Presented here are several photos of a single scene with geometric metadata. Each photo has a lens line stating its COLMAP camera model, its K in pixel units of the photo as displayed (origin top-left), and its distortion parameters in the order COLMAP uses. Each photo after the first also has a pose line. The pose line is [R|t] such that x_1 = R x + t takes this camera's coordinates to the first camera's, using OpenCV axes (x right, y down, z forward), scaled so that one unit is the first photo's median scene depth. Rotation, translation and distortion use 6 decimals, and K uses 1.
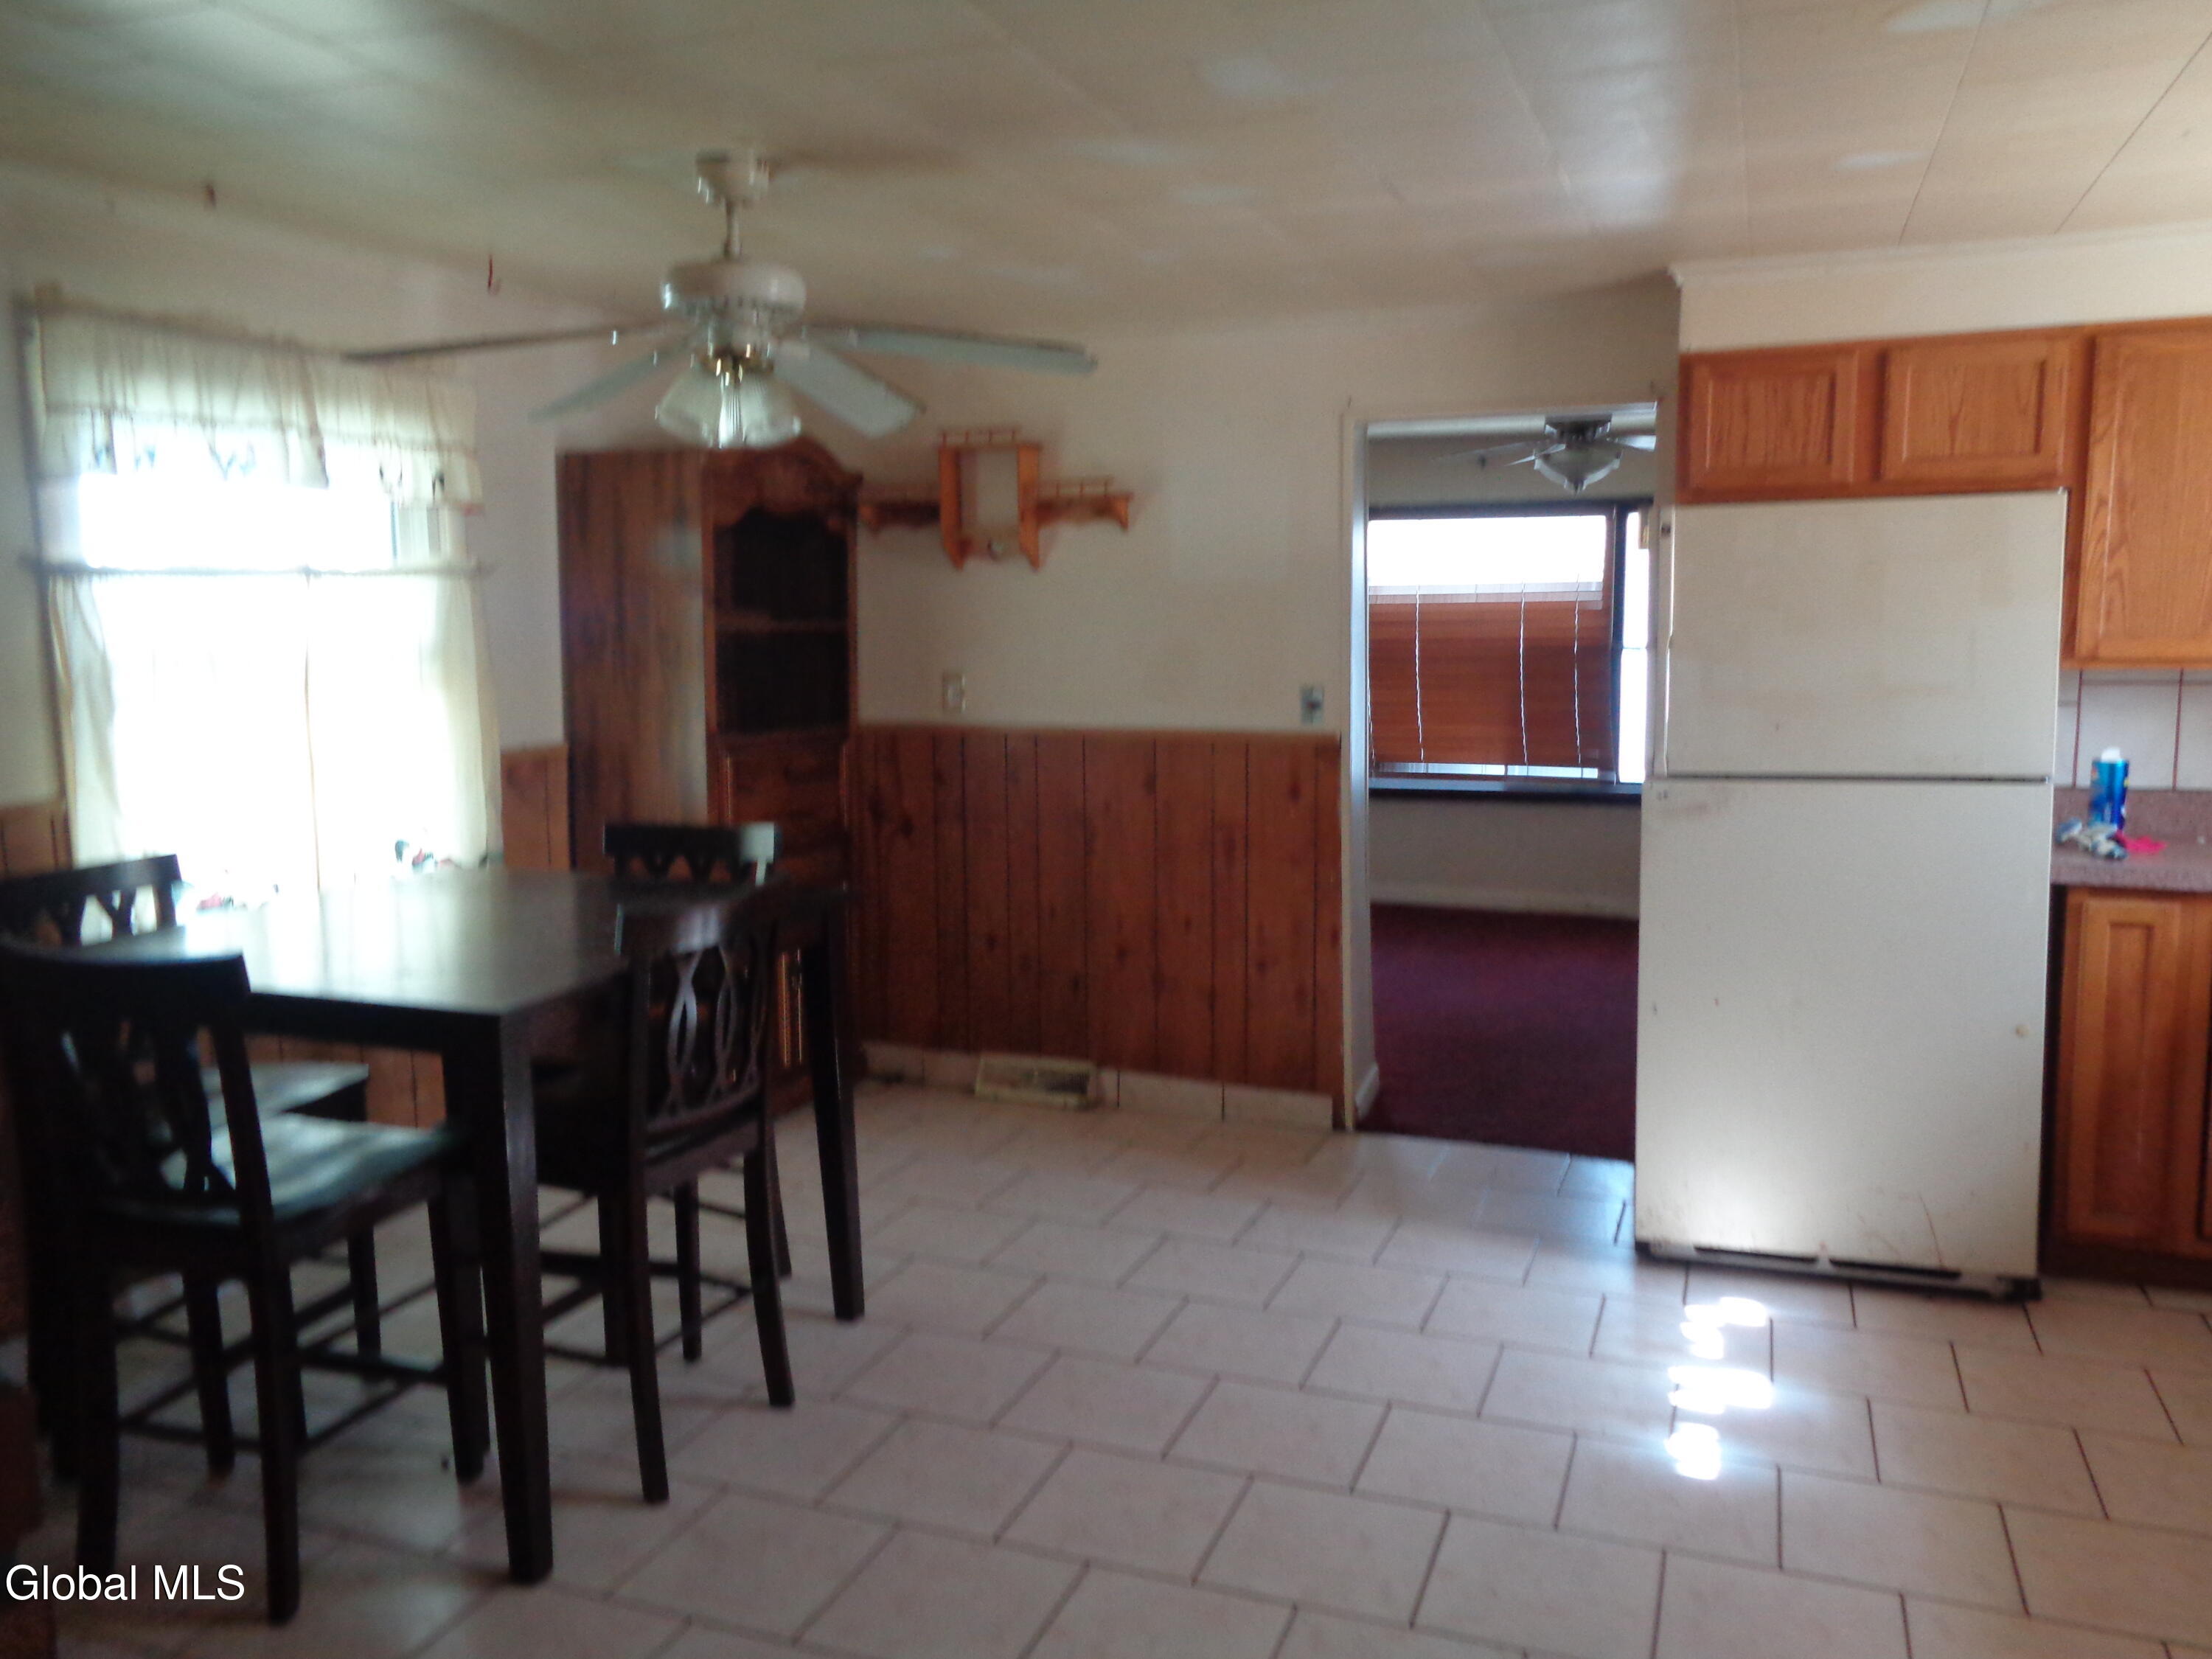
lens RADIAL K [[1658.0, 0, 1106.0], [0, 1658.0, 829.5], [0, 0, 1]] dist [0.004712, 0.001779]
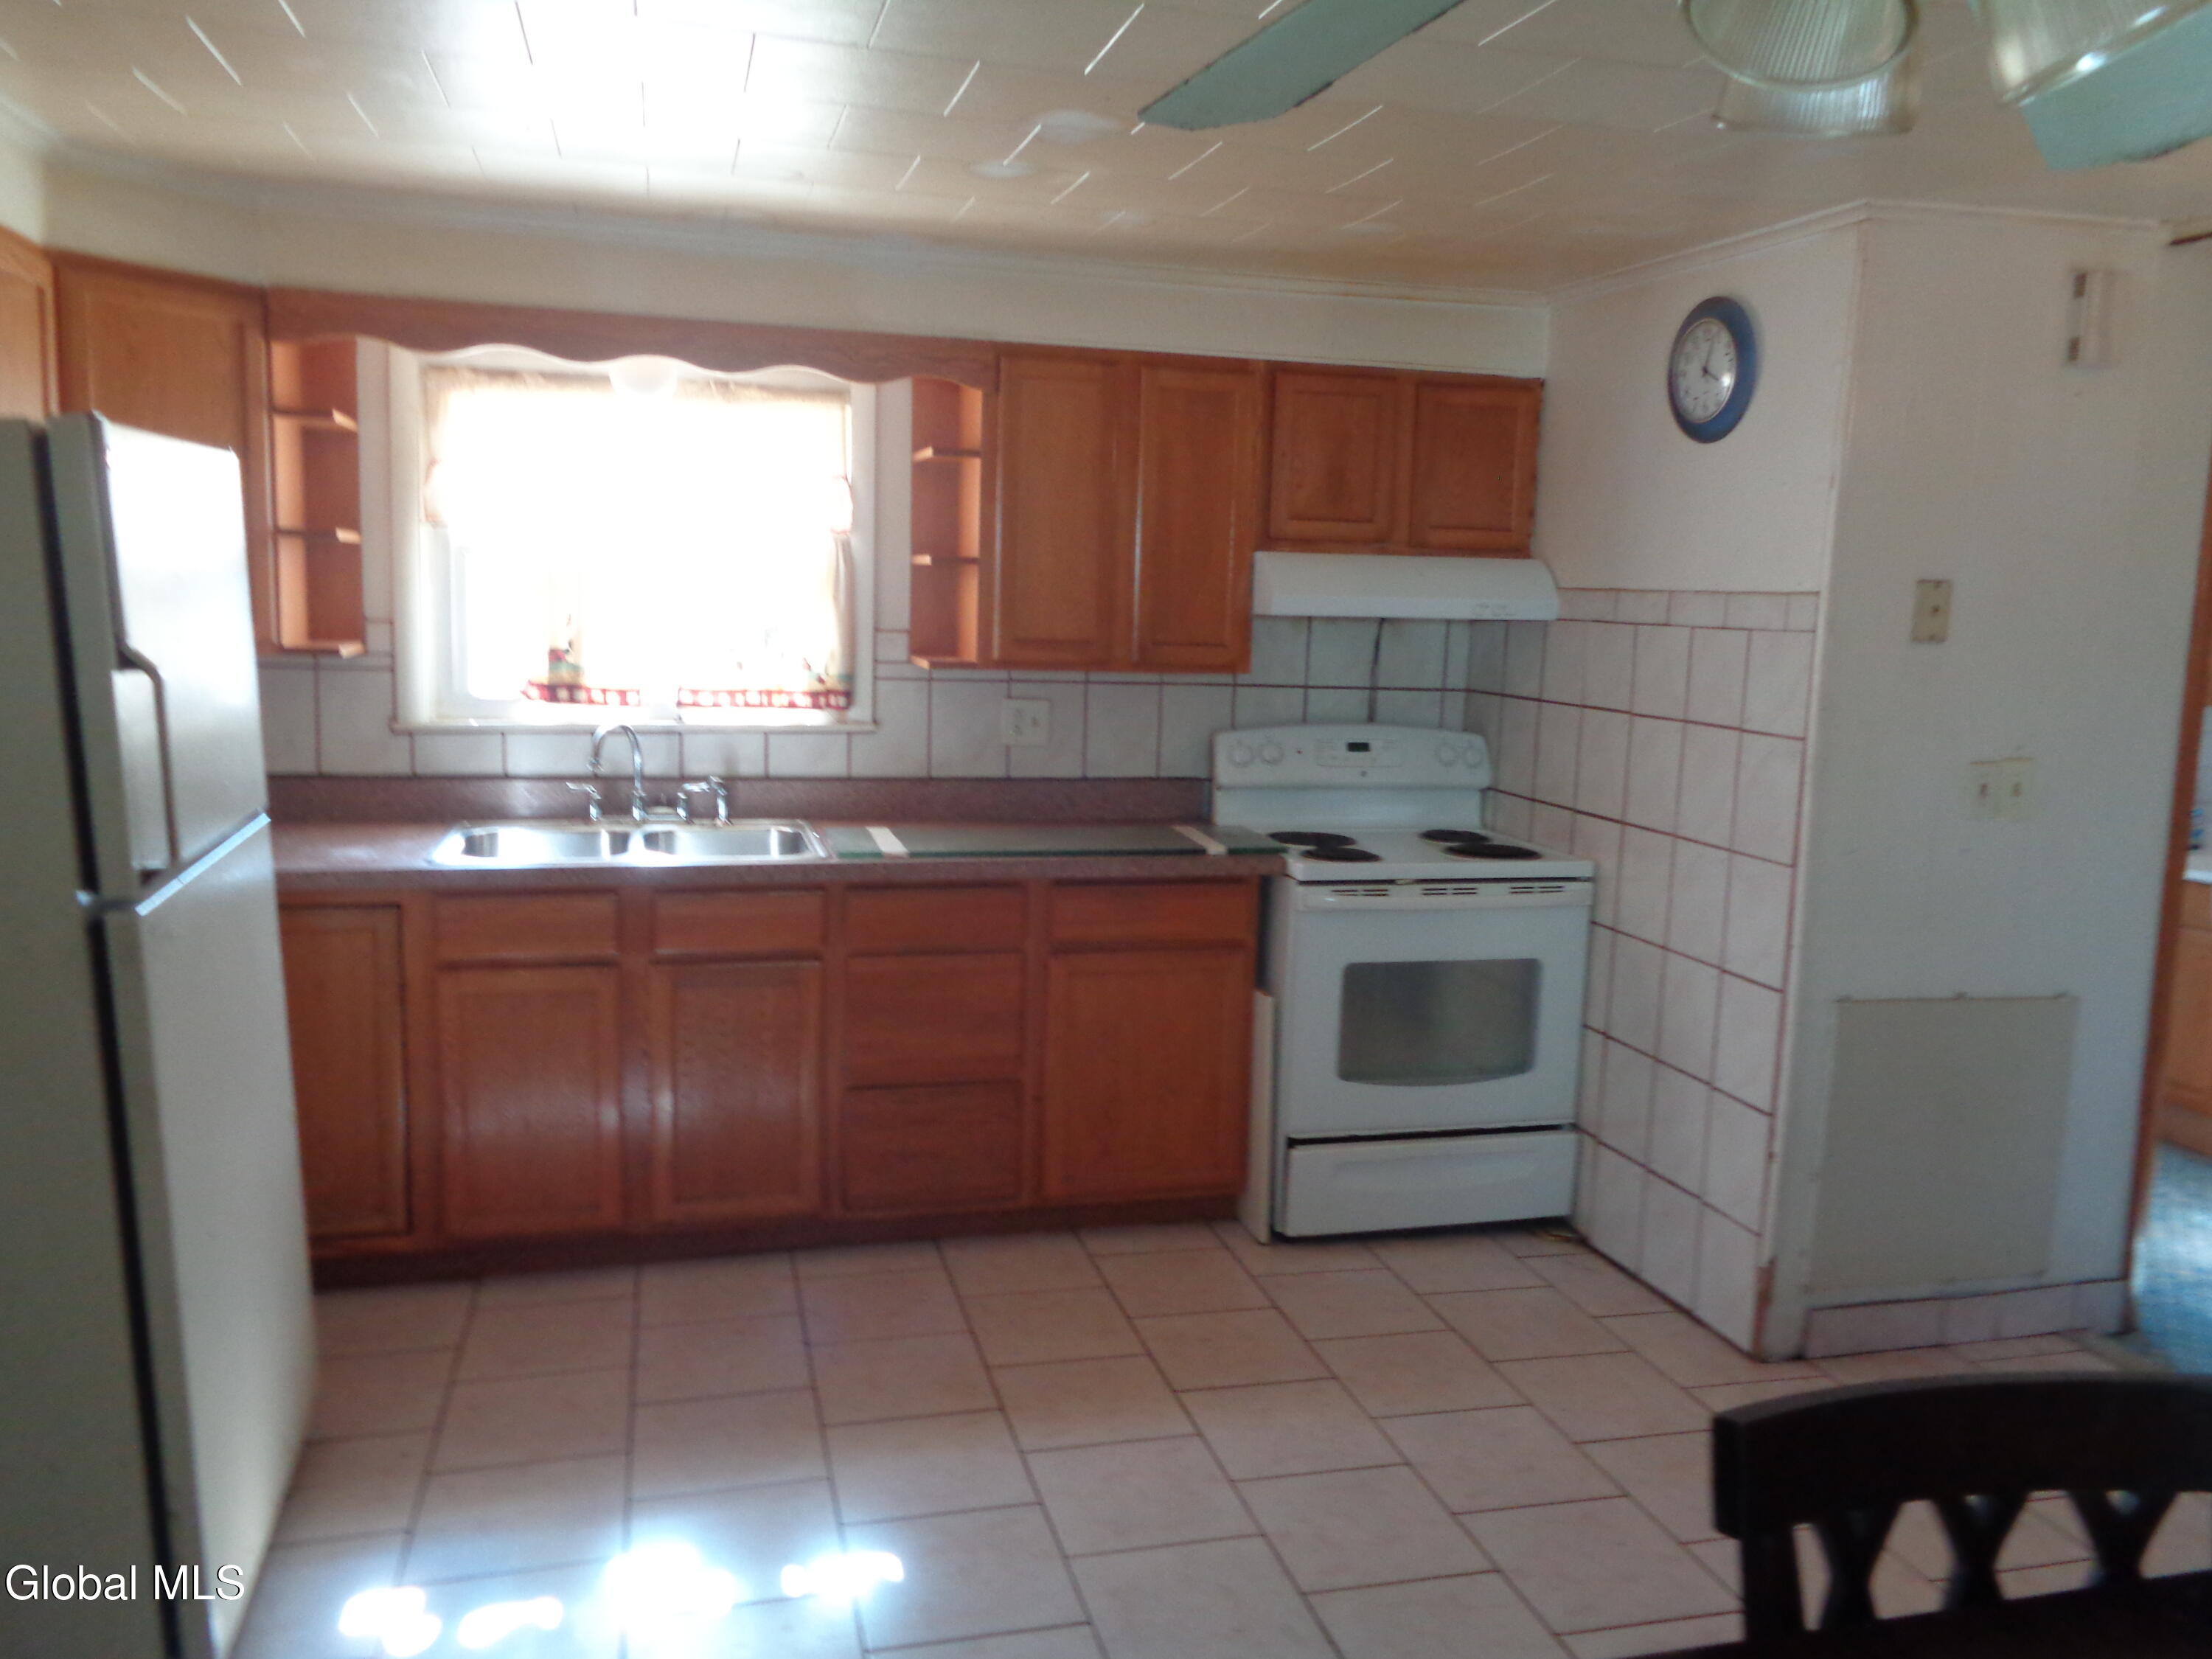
lens RADIAL K [[1658.0, 0, 1106.0], [0, 1658.0, 829.5], [0, 0, 1]] dist [0.004712, 0.001779]
pose [[-0.589990, -0.119798, 0.798474, -0.315844], [0.079969, 0.975399, 0.205432, -0.150328], [-0.803441, 0.185056, -0.565895, 1.105424]]
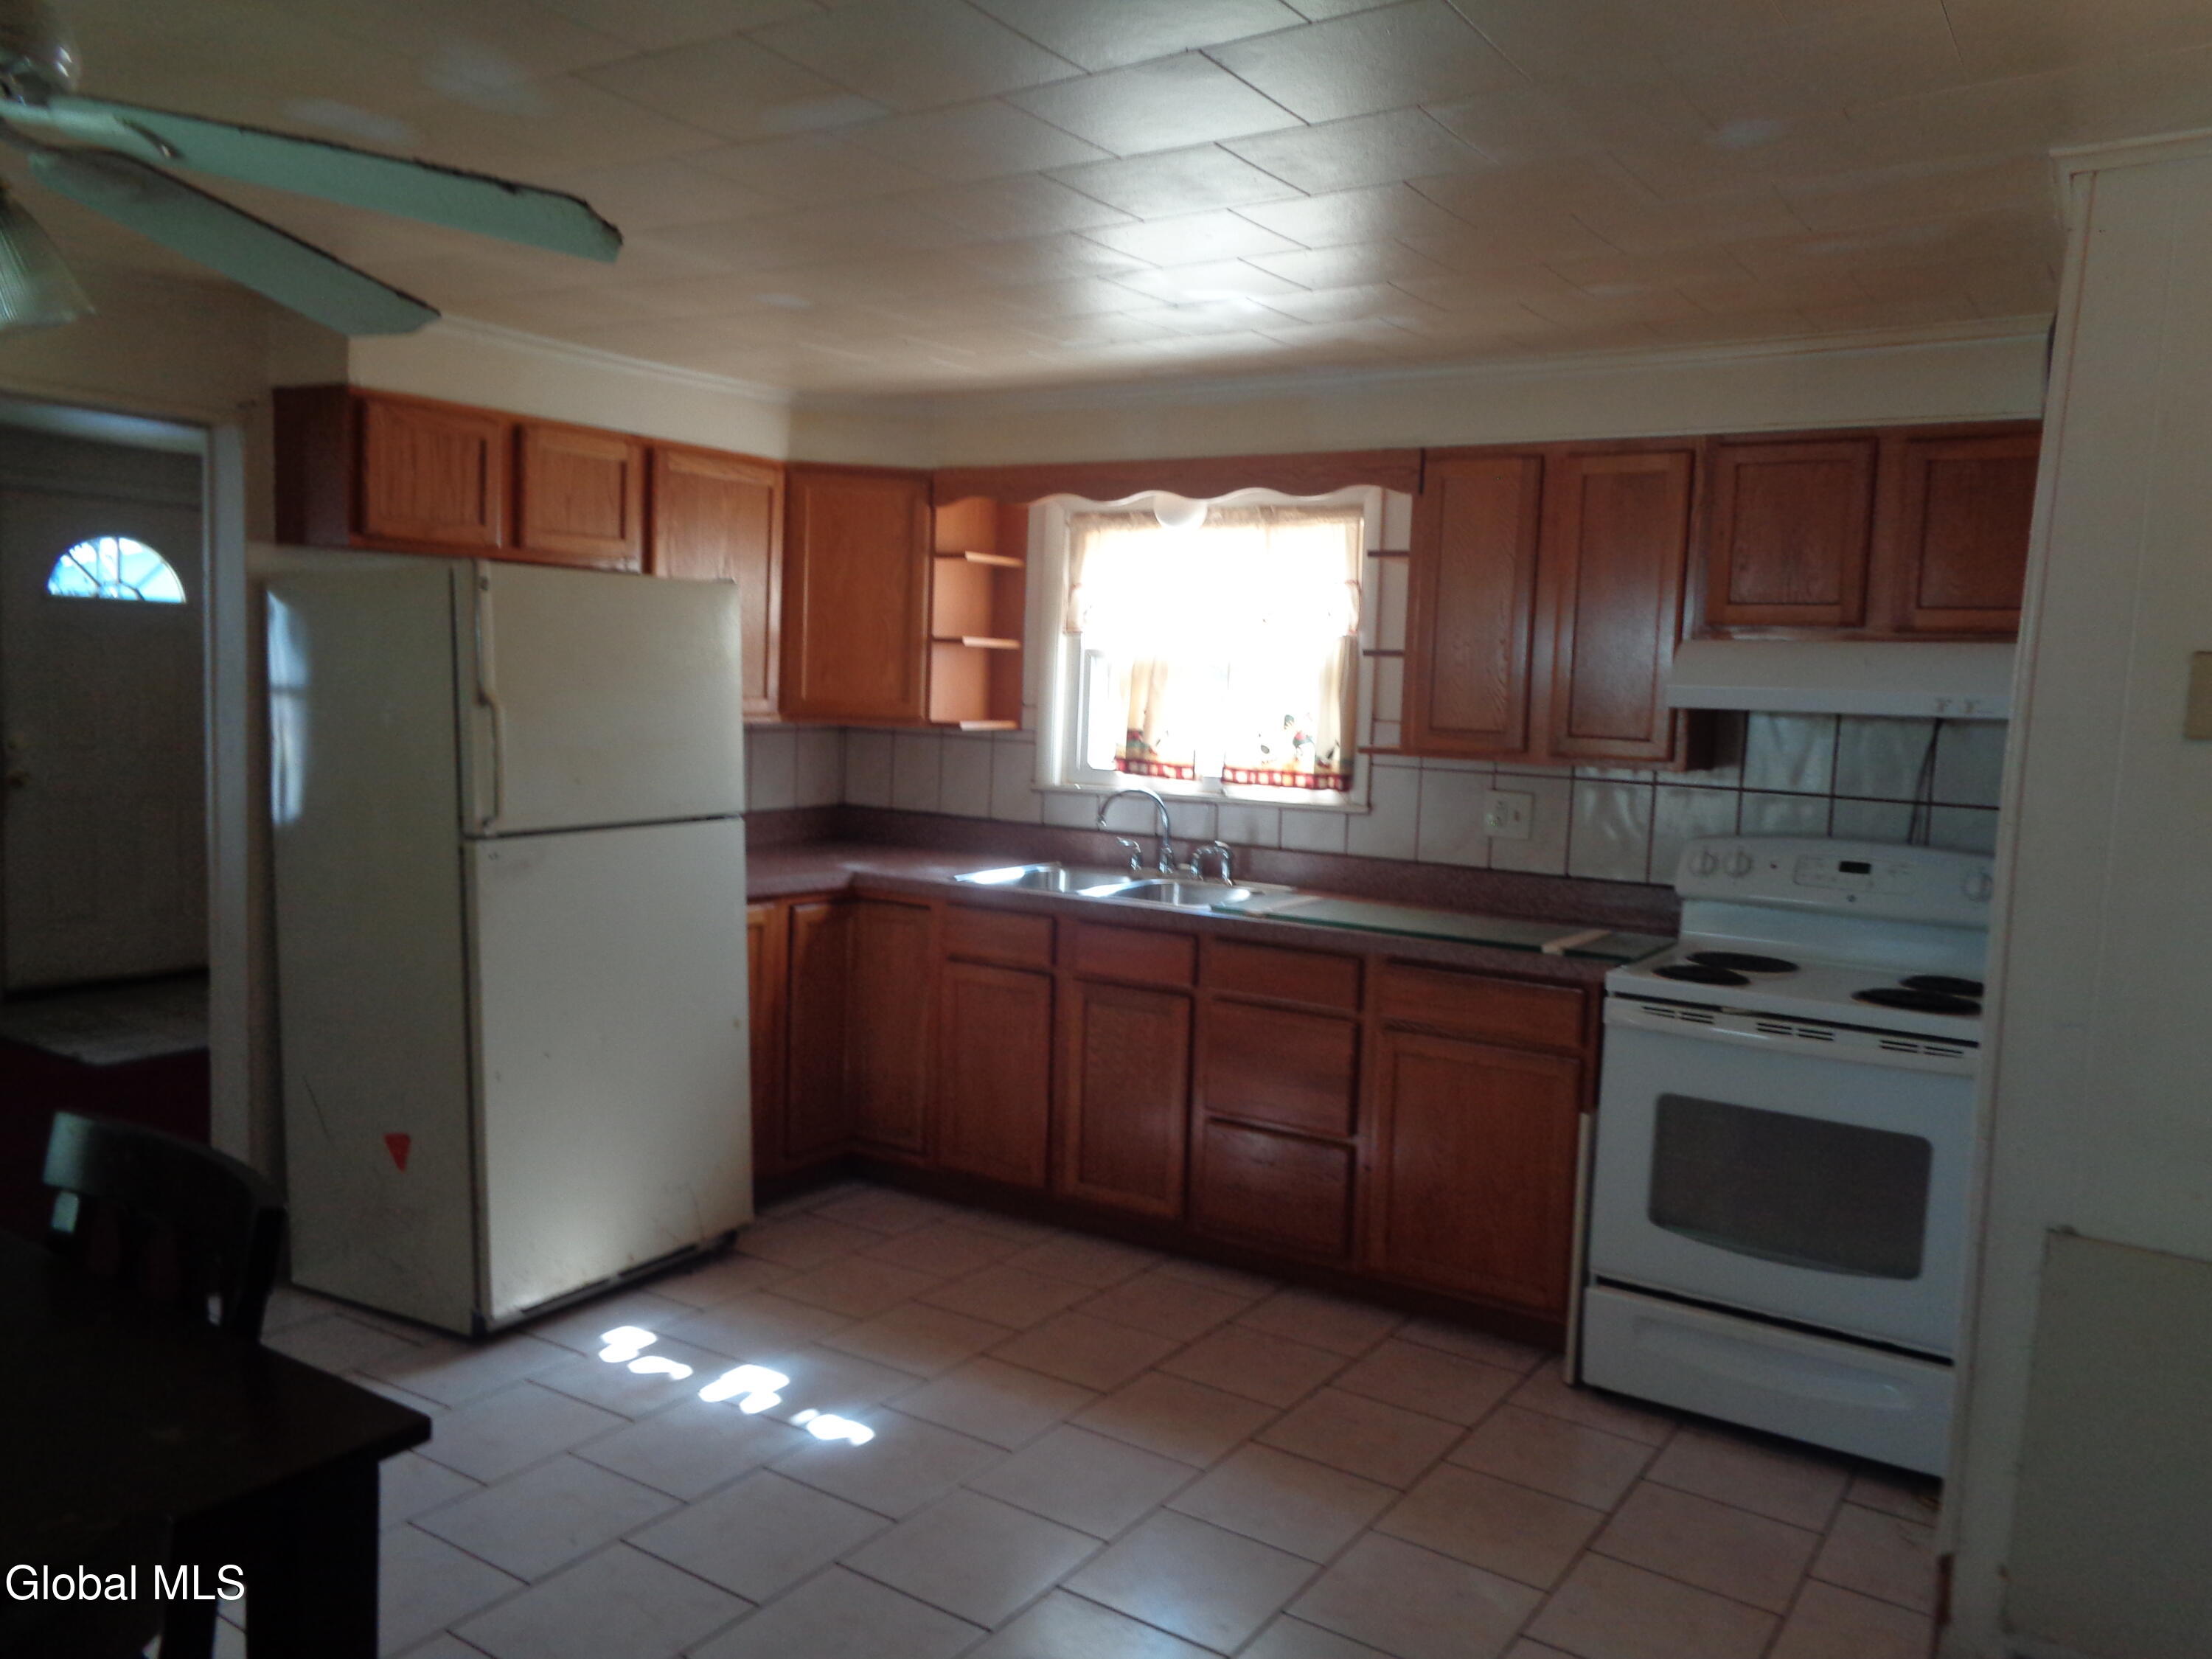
lens RADIAL K [[1658.0, 0, 1106.0], [0, 1658.0, 829.5], [0, 0, 1]] dist [0.004712, 0.001779]
pose [[0.208966, -0.069781, 0.975430, -0.560480], [0.086571, 0.994855, 0.052625, -0.059221], [-0.974083, 0.073447, 0.213932, 0.463242]]
